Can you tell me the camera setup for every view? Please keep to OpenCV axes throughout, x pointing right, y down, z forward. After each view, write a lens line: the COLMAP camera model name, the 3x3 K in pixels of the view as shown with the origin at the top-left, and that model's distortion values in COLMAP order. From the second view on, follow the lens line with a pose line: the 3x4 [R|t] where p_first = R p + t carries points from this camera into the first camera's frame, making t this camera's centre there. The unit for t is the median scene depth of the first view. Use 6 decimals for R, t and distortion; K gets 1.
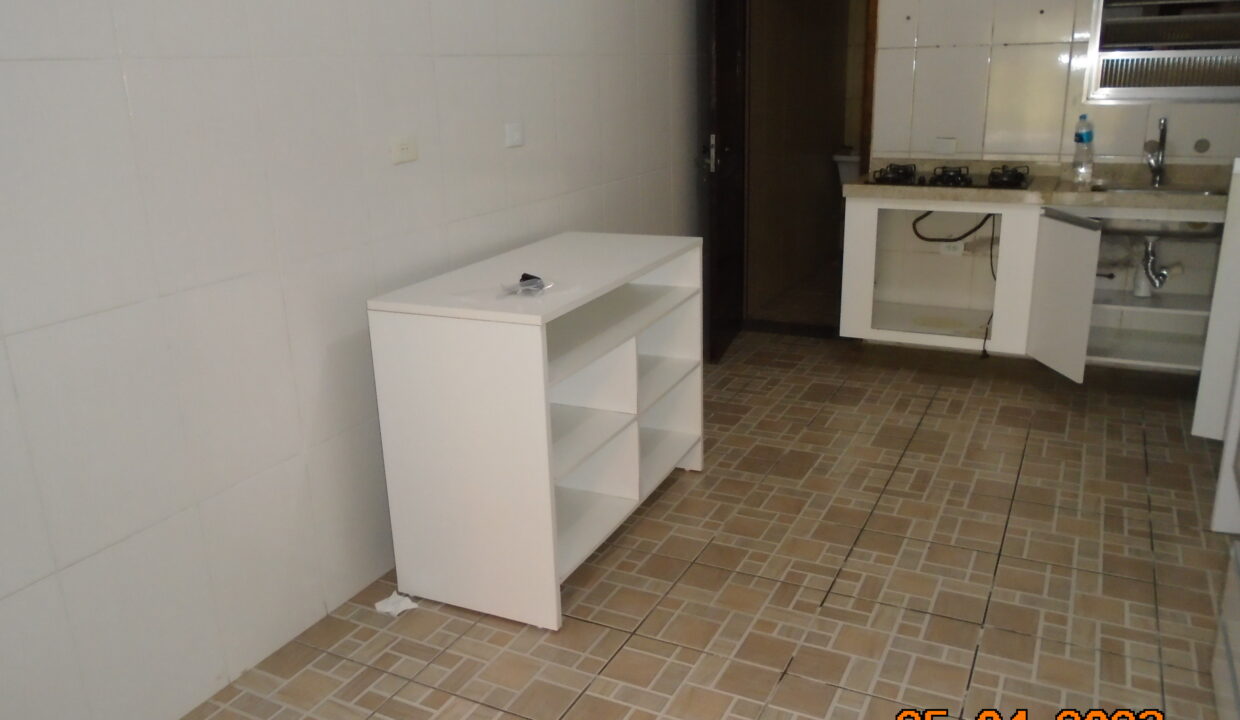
lens RADIAL K [[929.8, 0, 618.0], [0, 929.8, 355.8], [0, 0, 1]] dist [-0.029323, 0.015197]
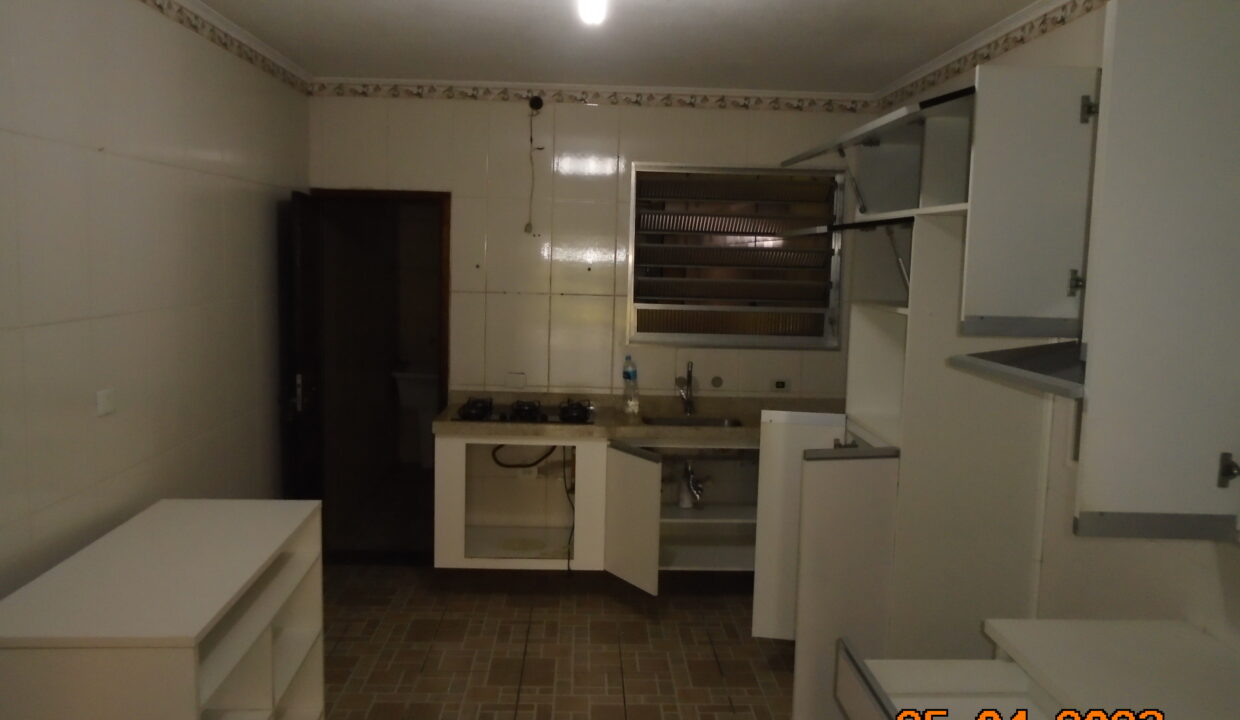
lens RADIAL K [[929.8, 0, 610.0], [0, 929.8, 356.1], [0, 0, 1]] dist [-0.029323, 0.015197]
pose [[0.877967, 0.001534, 0.478720, -0.087297], [0.091059, 0.981203, -0.170146, -0.065014], [-0.469982, 0.192975, 0.861323, -0.008985]]
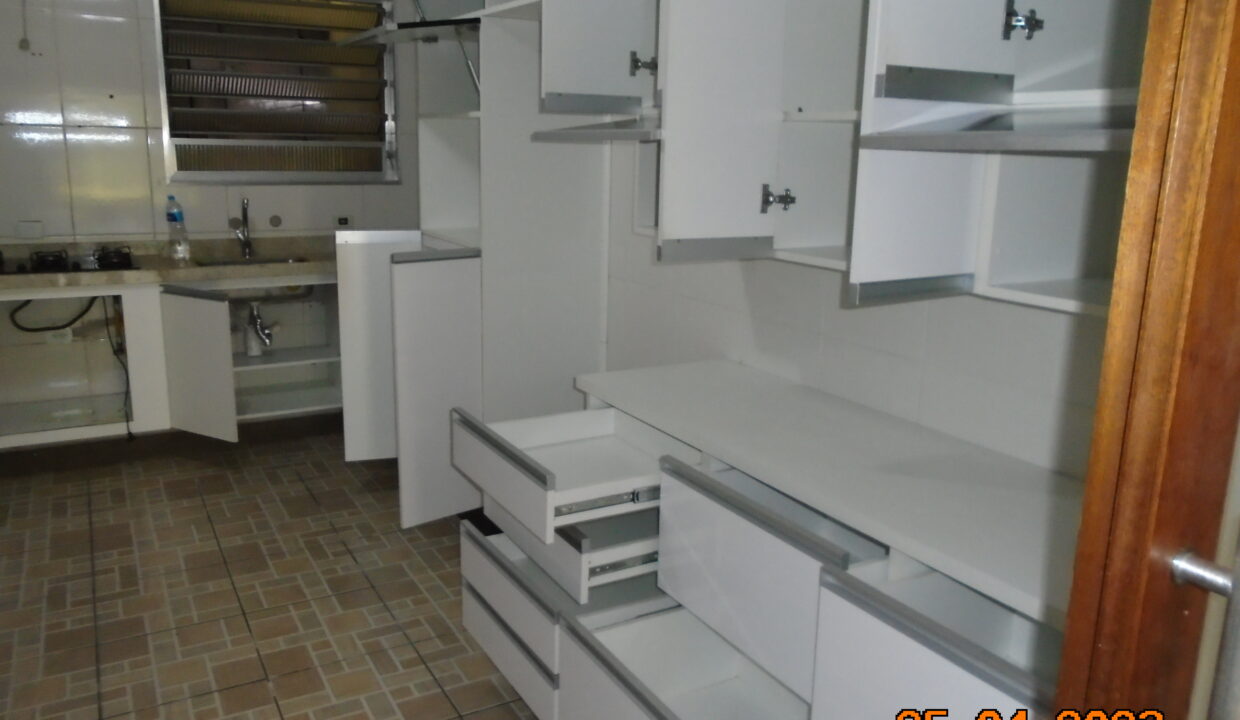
lens RADIAL K [[929.8, 0, 611.4], [0, 929.8, 352.6], [0, 0, 1]] dist [-0.029323, 0.015197]
pose [[0.550454, -0.141934, 0.822712, -0.121158], [0.208165, 0.977652, 0.029387, -0.012021], [-0.808497, 0.155083, 0.567699, 0.018803]]
